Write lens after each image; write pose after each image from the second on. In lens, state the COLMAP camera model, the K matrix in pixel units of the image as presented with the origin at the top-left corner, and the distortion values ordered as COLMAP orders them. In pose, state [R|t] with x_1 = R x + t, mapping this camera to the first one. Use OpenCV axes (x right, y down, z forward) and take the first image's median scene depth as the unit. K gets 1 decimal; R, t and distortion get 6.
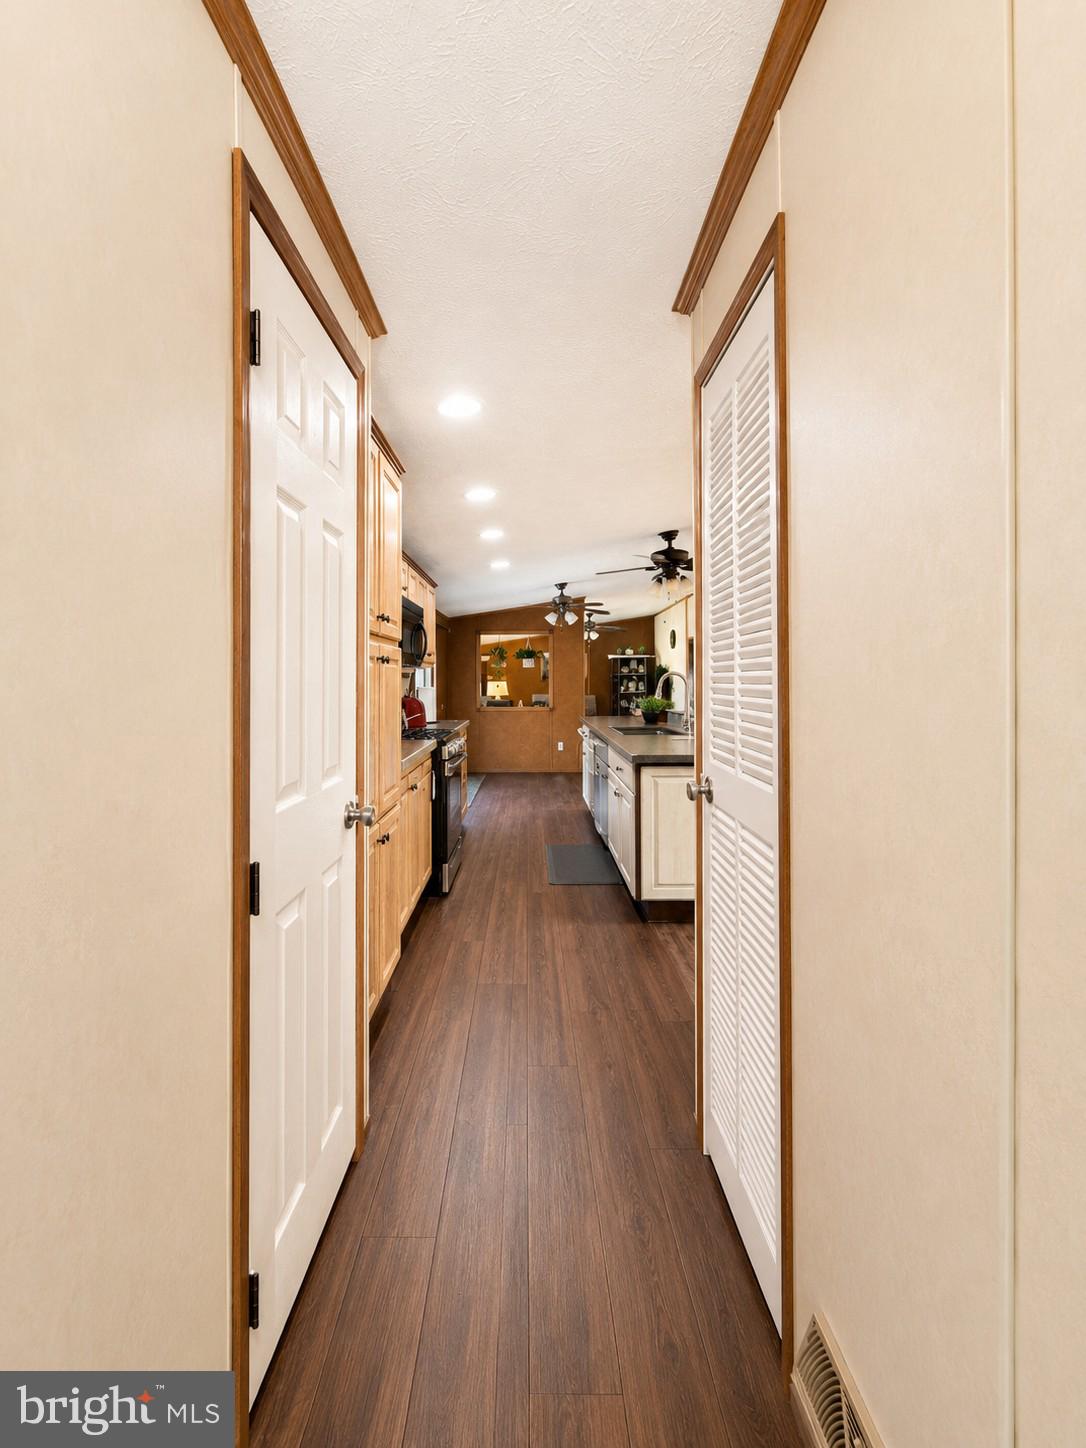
lens RADIAL K [[574.4, 0, 543.0], [0, 574.4, 724.0], [0, 0, 1]] dist [0.001276, 0.000281]
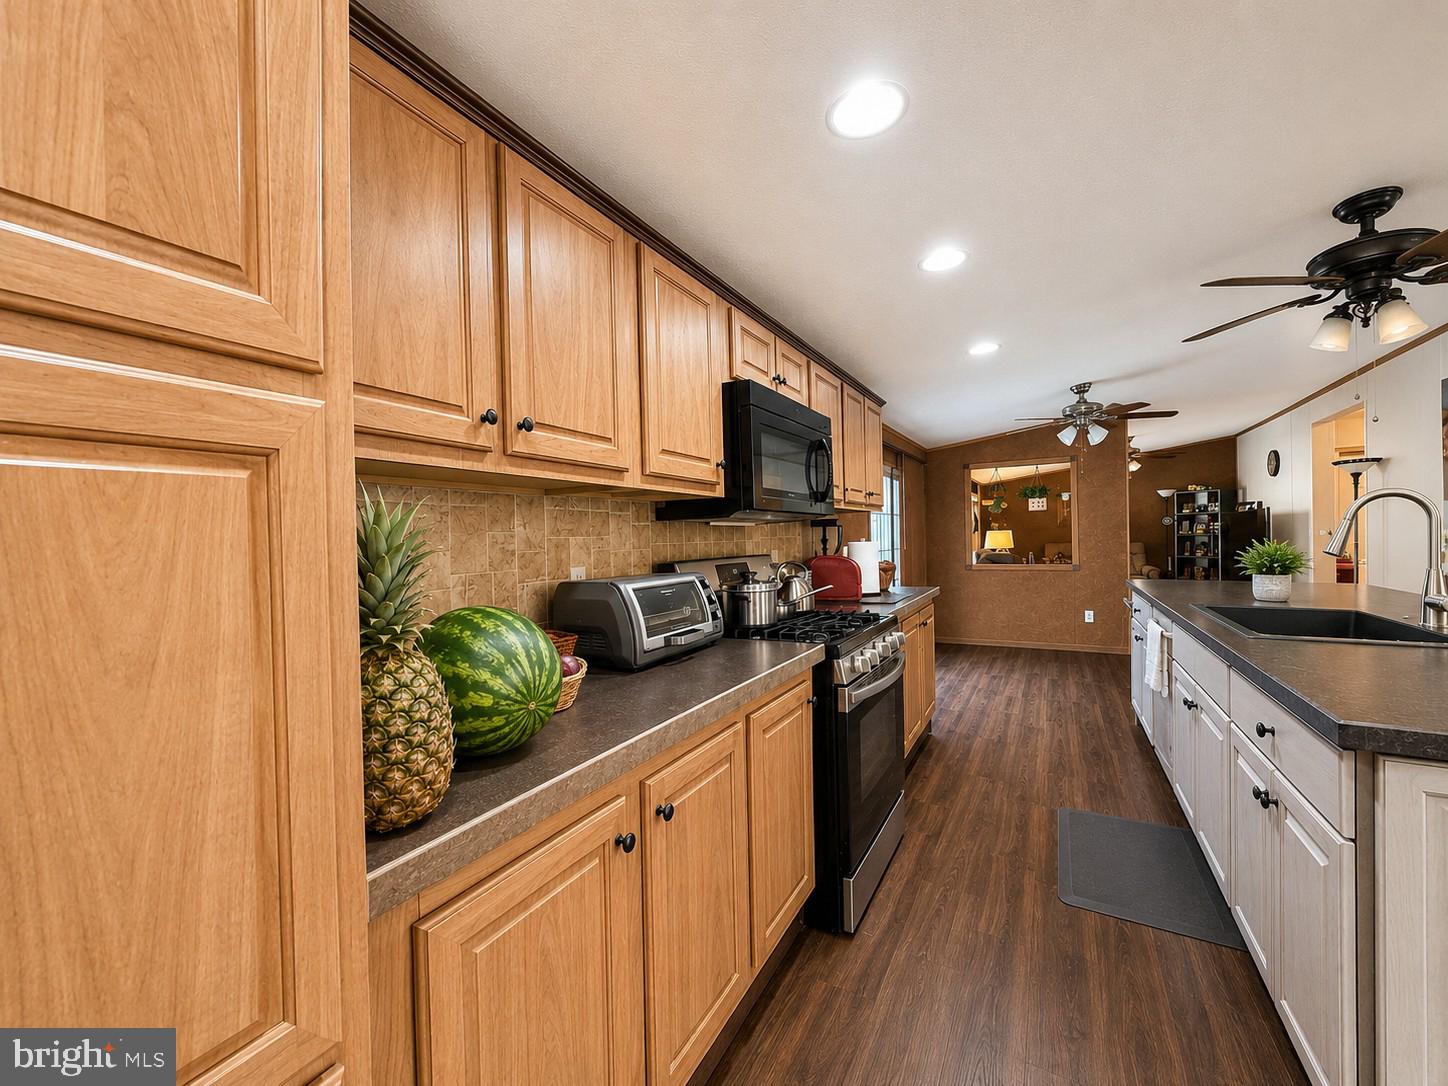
lens RADIAL K [[574.4, 0, 724.0], [0, 574.4, 543.0], [0, 0, 1]] dist [0.001276, 0.000281]
pose [[0.861191, -0.021144, -0.507842, 0.003385], [-0.009207, 0.998322, -0.057178, -0.018464], [0.508199, 0.053917, 0.859551, 0.253960]]
